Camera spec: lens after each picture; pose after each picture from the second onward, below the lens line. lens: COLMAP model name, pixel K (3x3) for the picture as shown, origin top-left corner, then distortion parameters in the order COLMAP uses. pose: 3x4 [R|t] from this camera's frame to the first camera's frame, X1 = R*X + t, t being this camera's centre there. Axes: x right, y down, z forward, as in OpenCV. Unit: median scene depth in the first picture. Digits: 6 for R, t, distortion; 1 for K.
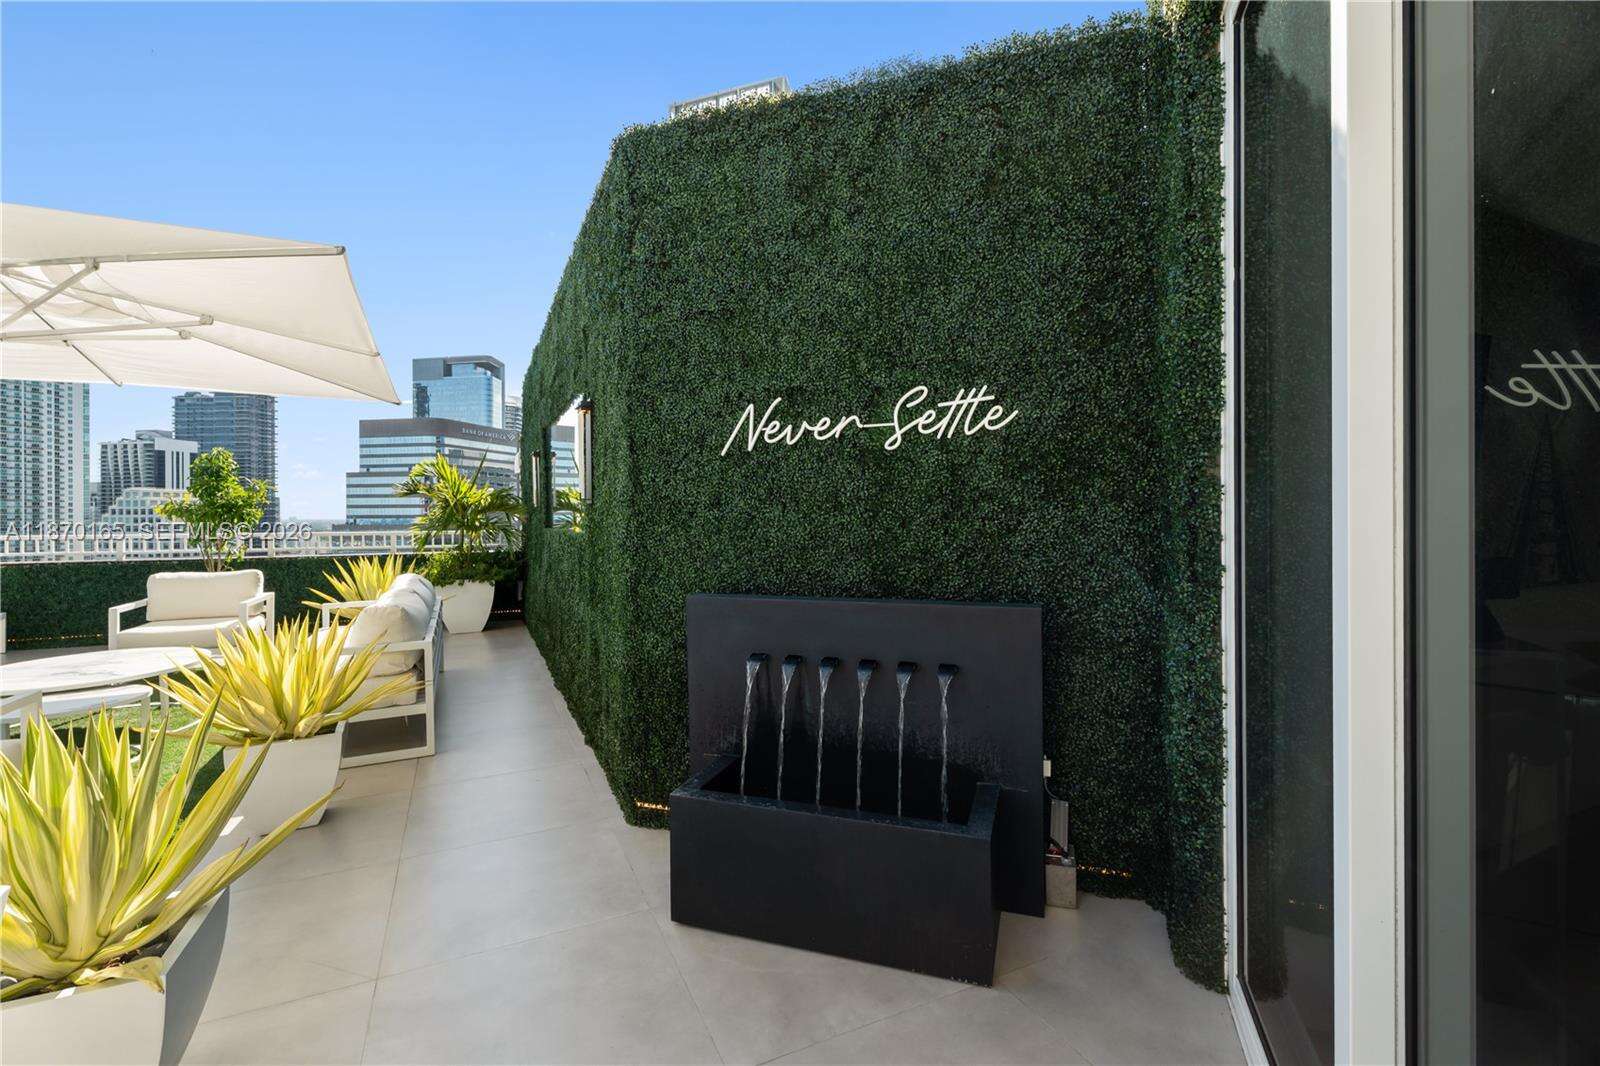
lens RADIAL K [[721.7, 0, 796.2], [0, 721.7, 525.6], [0, 0, 1]] dist [0.000179, -0.000024]
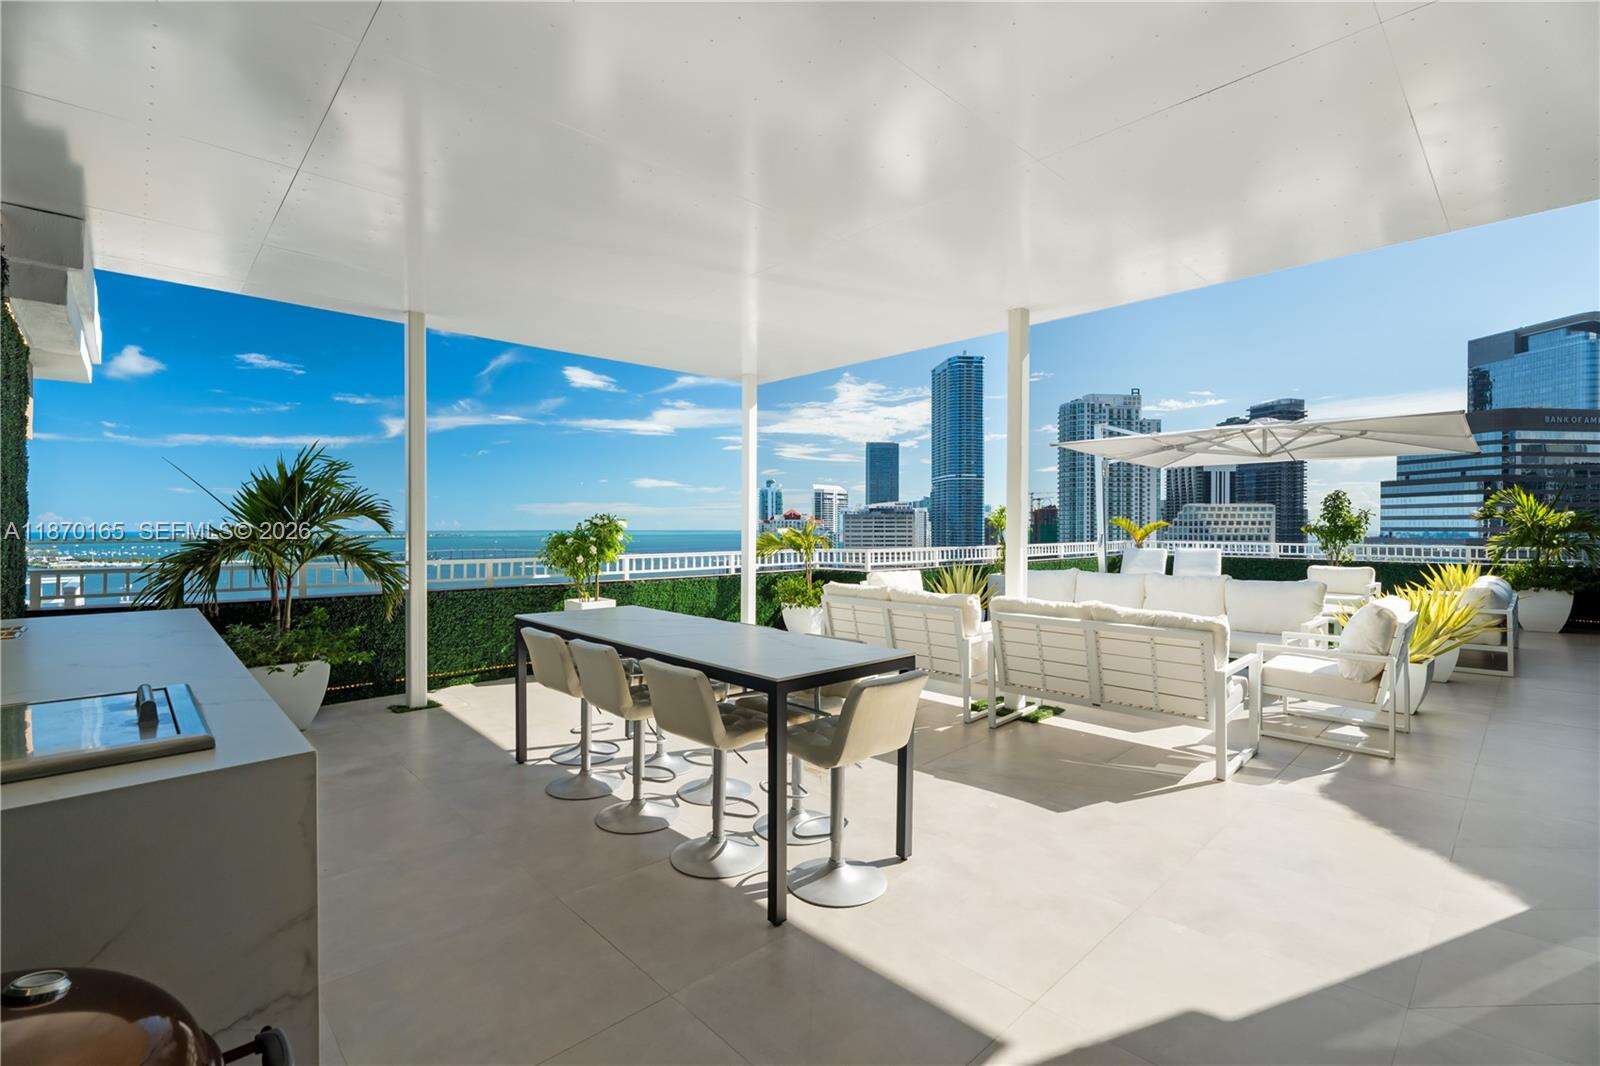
lens RADIAL K [[721.7, 0, 796.2], [0, 721.7, 525.6], [0, 0, 1]] dist [0.000179, -0.000024]
pose [[0.328968, 0.003809, -0.944333, 0.263058], [-0.018893, 0.999818, -0.002549, -0.002974], [0.944152, 0.018680, 0.328980, -0.557629]]
